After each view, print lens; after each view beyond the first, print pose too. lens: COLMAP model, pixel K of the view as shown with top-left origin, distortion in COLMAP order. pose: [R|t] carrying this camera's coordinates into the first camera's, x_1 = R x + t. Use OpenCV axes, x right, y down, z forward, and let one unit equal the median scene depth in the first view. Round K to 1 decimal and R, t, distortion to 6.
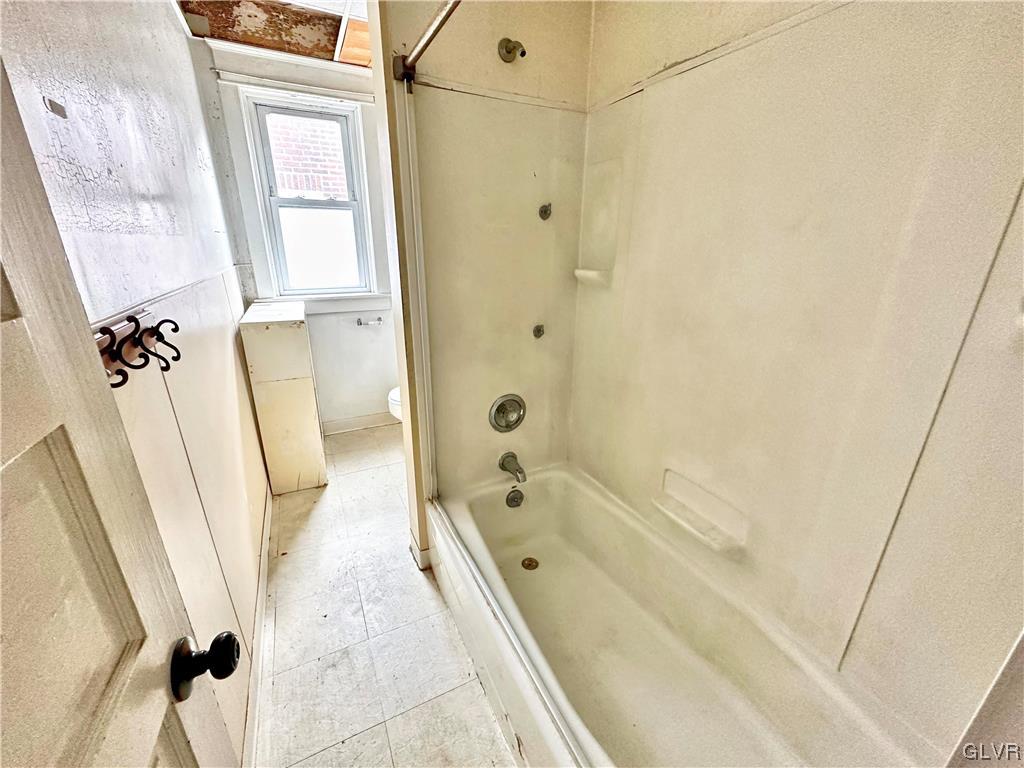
lens RADIAL K [[409.2, 0, 511.5], [0, 409.2, 384.4], [0, 0, 1]] dist [-0.001640, 0.001330]
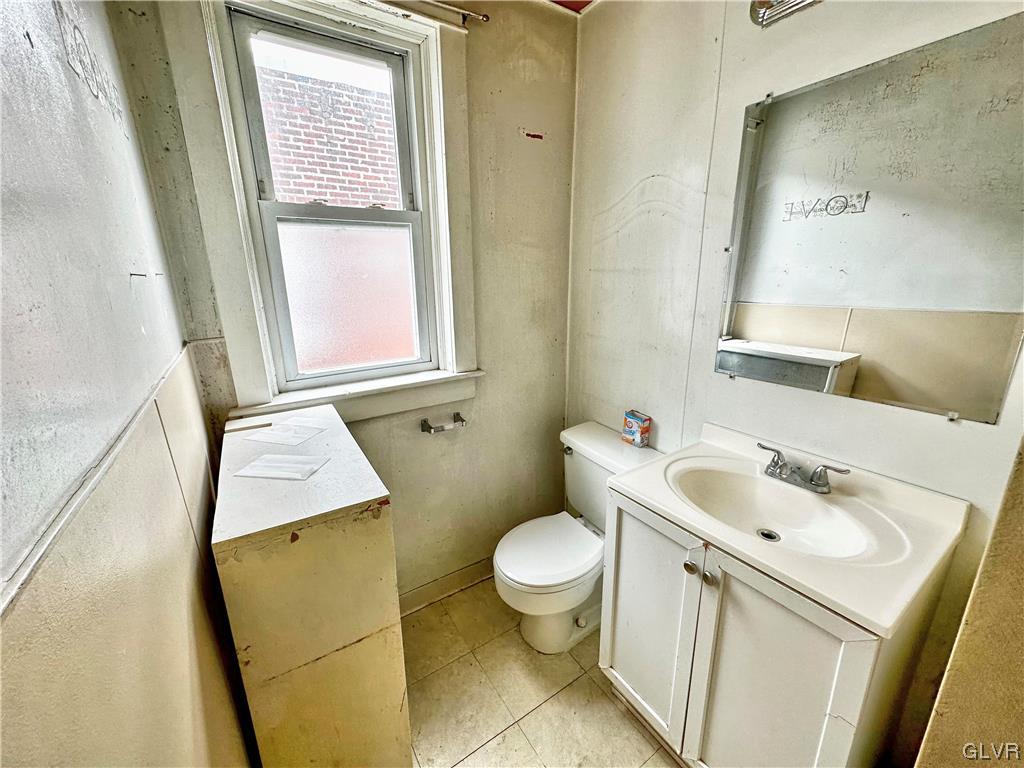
lens RADIAL K [[409.2, 0, 511.6], [0, 409.2, 385.4], [0, 0, 1]] dist [-0.001640, 0.001330]
pose [[0.993616, -0.052770, 0.099714, -0.335646], [0.059202, 0.996276, -0.062677, -0.179851], [-0.096036, 0.068181, 0.993040, 0.476009]]
